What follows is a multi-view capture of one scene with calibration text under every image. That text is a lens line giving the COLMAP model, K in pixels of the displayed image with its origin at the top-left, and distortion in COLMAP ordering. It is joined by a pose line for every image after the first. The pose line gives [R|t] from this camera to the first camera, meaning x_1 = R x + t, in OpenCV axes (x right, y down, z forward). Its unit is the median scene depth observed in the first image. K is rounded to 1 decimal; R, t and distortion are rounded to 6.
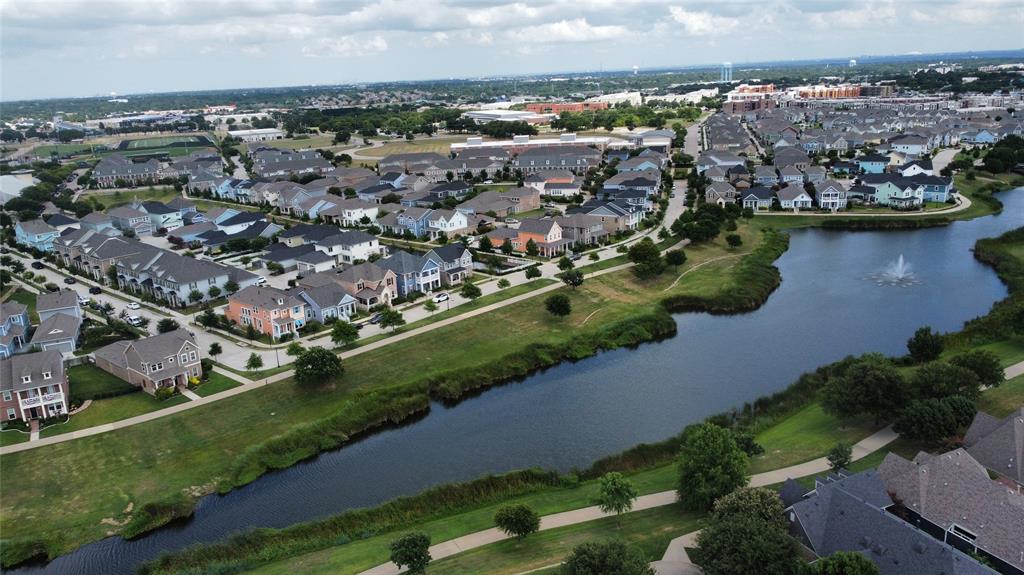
lens RADIAL K [[773.5, 0, 510.6], [0, 773.5, 293.7], [0, 0, 1]] dist [0.005501, -0.008298]
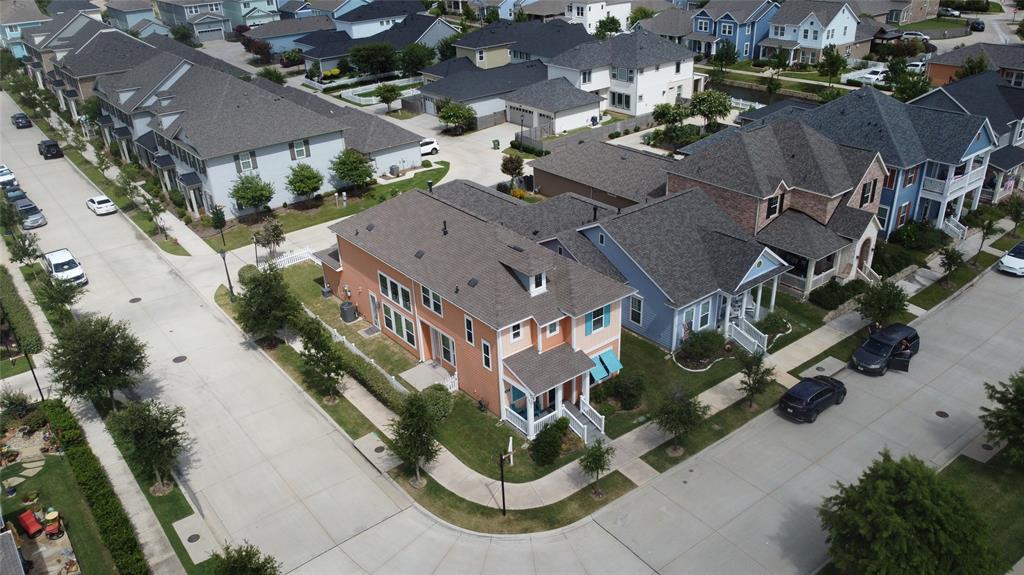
lens RADIAL K [[773.5, 0, 510.6], [0, 773.5, 293.7], [0, 0, 1]] dist [0.005501, -0.008298]
pose [[0.984615, 0.088491, -0.150673, -0.230957], [-0.057188, 0.977989, 0.200666, -0.028326], [0.165114, -0.188963, 0.968003, 0.659786]]
